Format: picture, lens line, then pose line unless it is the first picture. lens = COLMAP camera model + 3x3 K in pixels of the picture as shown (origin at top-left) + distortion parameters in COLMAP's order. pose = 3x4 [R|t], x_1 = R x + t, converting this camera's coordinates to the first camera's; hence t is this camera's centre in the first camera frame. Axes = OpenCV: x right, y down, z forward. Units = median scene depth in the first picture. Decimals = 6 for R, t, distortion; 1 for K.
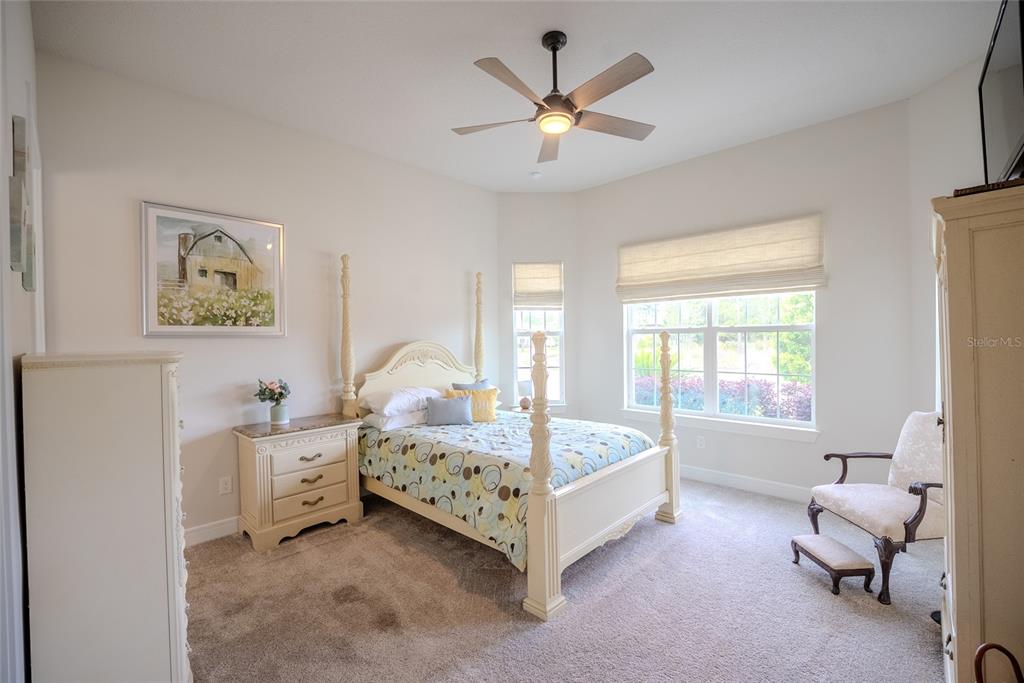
lens RADIAL K [[443.2, 0, 514.1], [0, 443.2, 340.3], [0, 0, 1]] dist [-0.000874, 0.002552]
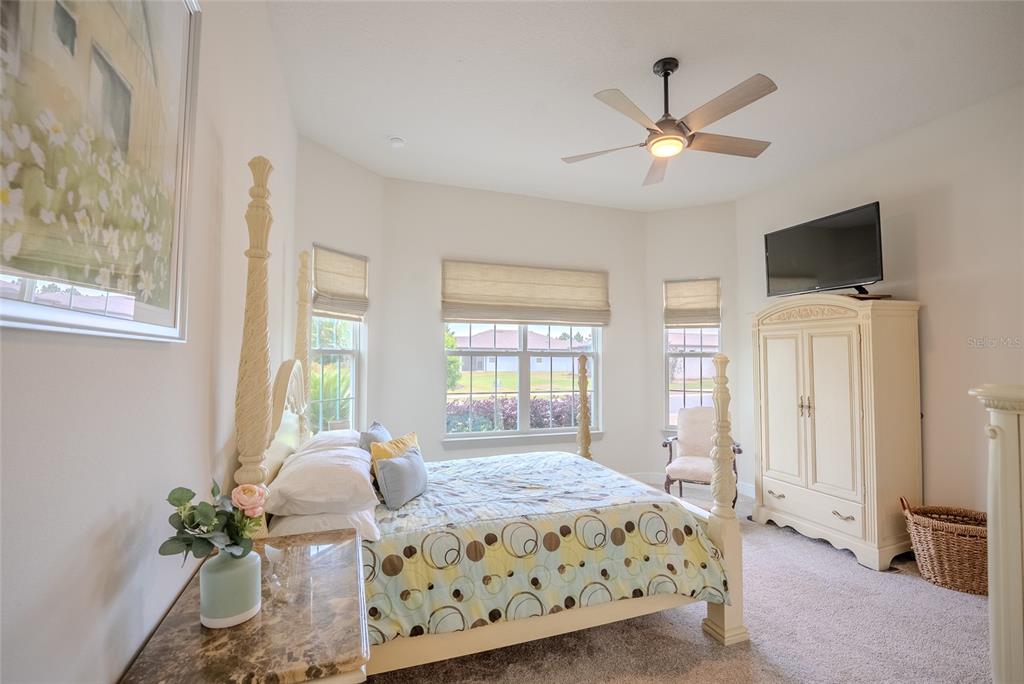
lens RADIAL K [[452.7, 0, 516.5], [0, 452.7, 342.3], [0, 0, 1]] dist [-0.014409, 0.000357]
pose [[0.449911, 0.049032, 0.891727, -0.741115], [-0.007134, 0.998657, -0.051312, 0.007447], [-0.893045, 0.016724, 0.449656, 0.670444]]
